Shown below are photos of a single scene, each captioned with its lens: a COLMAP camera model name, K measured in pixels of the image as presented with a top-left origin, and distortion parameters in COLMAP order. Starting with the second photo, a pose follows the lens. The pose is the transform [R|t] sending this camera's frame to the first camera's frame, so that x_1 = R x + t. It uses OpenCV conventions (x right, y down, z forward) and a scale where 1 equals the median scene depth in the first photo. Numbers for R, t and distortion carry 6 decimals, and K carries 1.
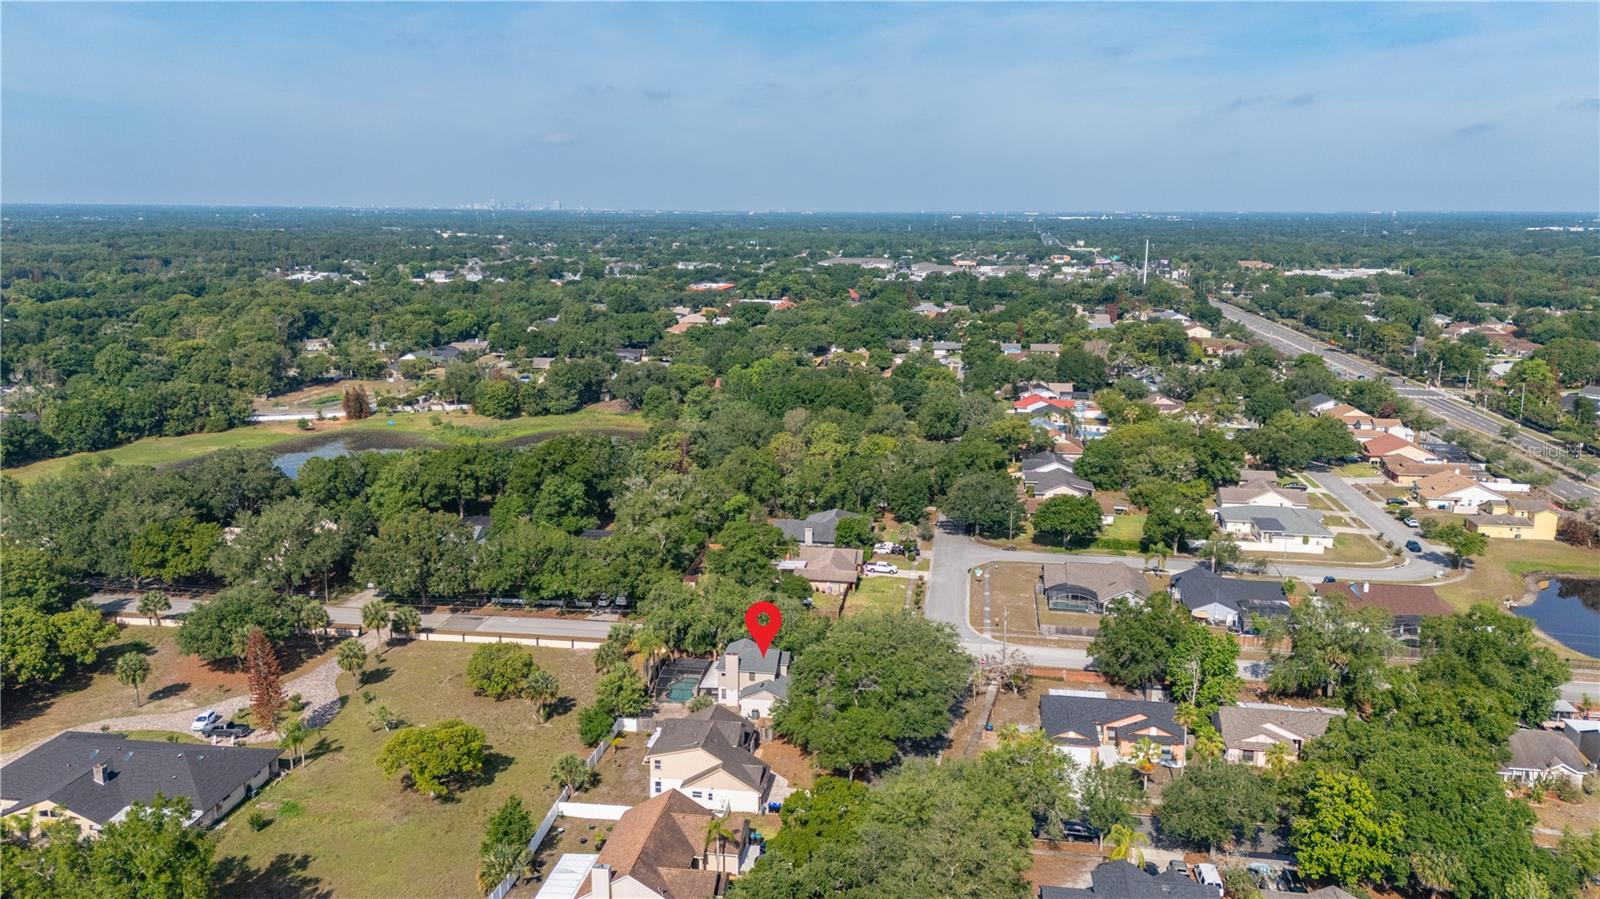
lens RADIAL K [[1186.3, 0, 796.7], [0, 1186.3, 456.9], [0, 0, 1]] dist [0.088917, -0.087000]
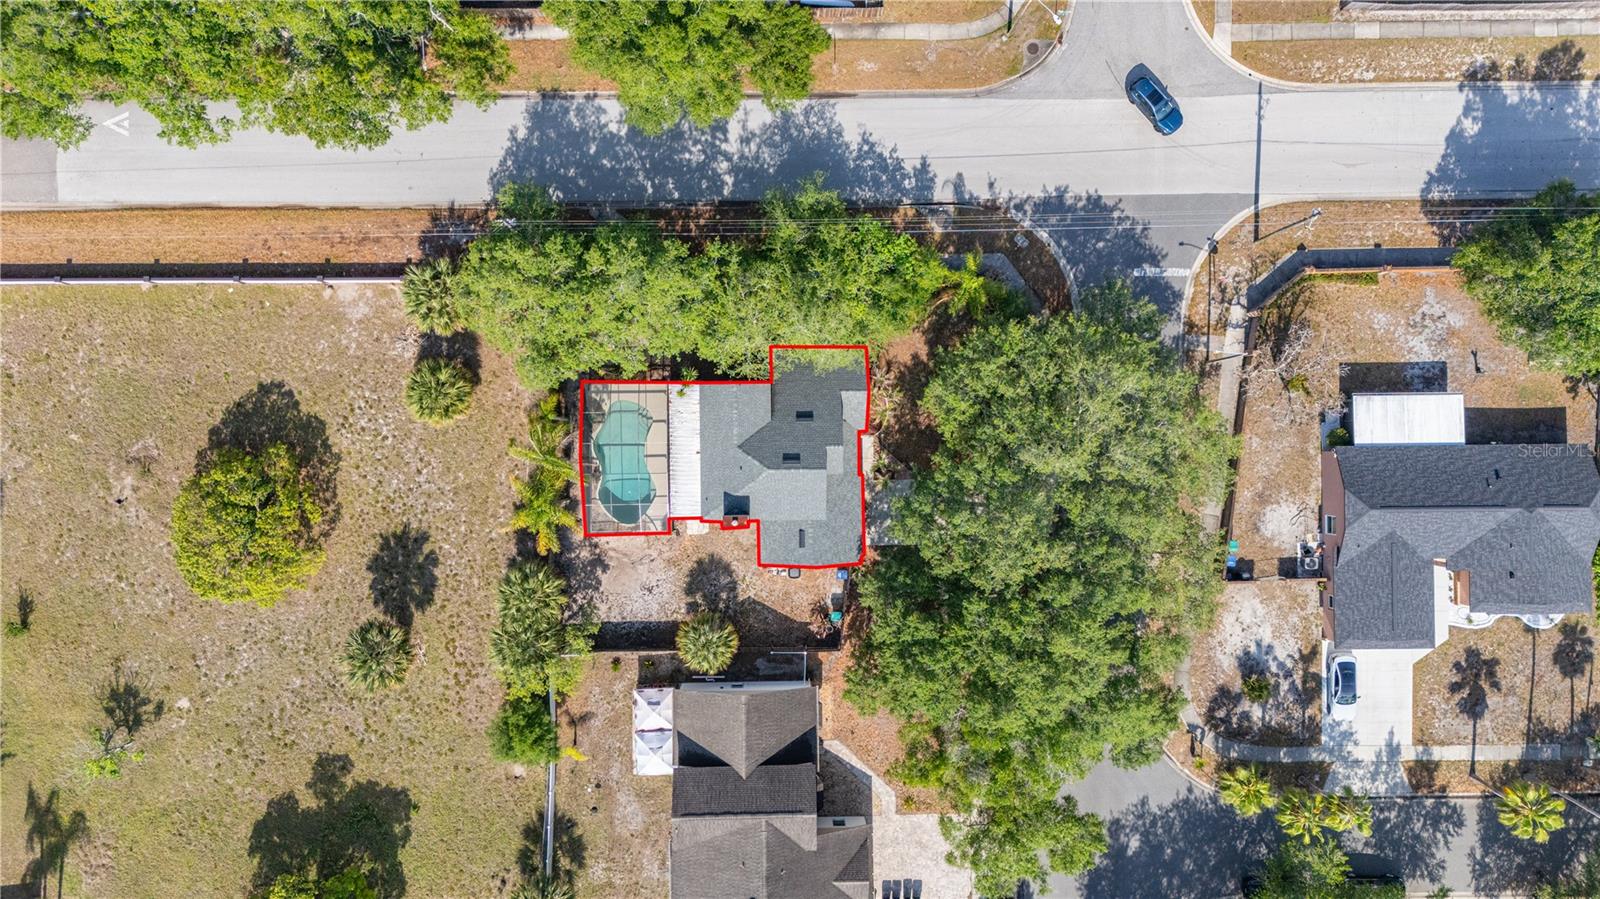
lens RADIAL K [[1186.3, 0, 806.6], [0, 1186.3, 446.8], [0, 0, 1]] dist [0.088917, -0.087000]
pose [[0.986548, -0.162790, 0.014922, -0.018718], [0.018205, 0.200120, 0.979602, -0.203101], [-0.162455, -0.966153, 0.200392, 0.612474]]
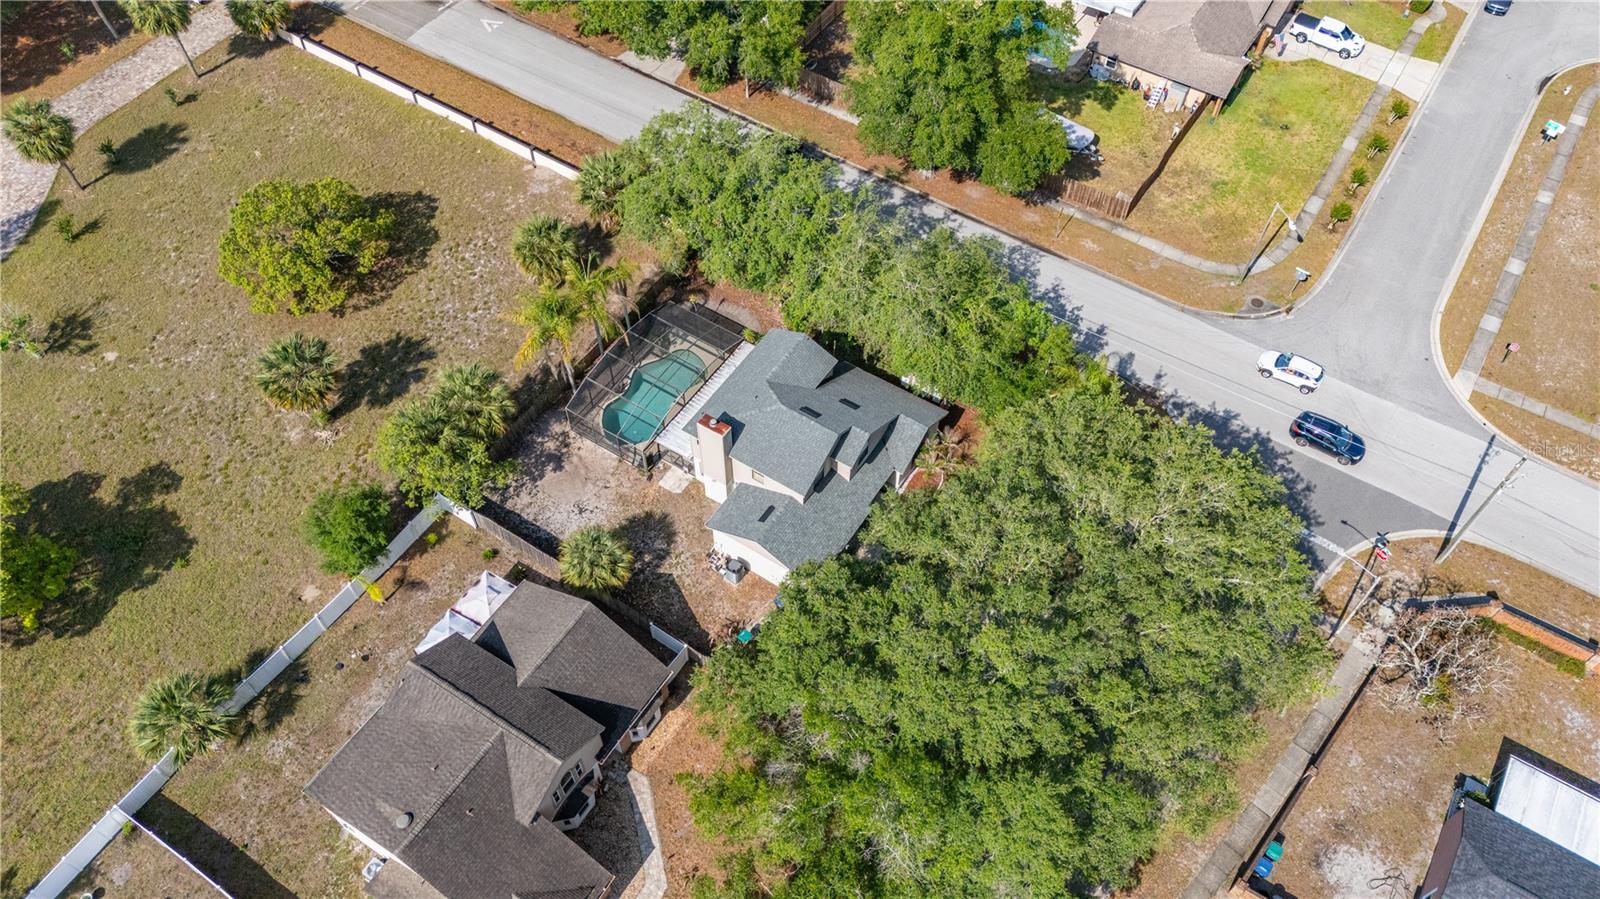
lens RADIAL K [[1186.3, 0, 803.7], [0, 1186.3, 463.3], [0, 0, 1]] dist [0.088917, -0.087000]
pose [[0.912452, 0.335299, -0.234533, 0.048039], [-0.091589, 0.725989, 0.681580, -0.067366], [0.398802, -0.600429, 0.693140, 0.476661]]
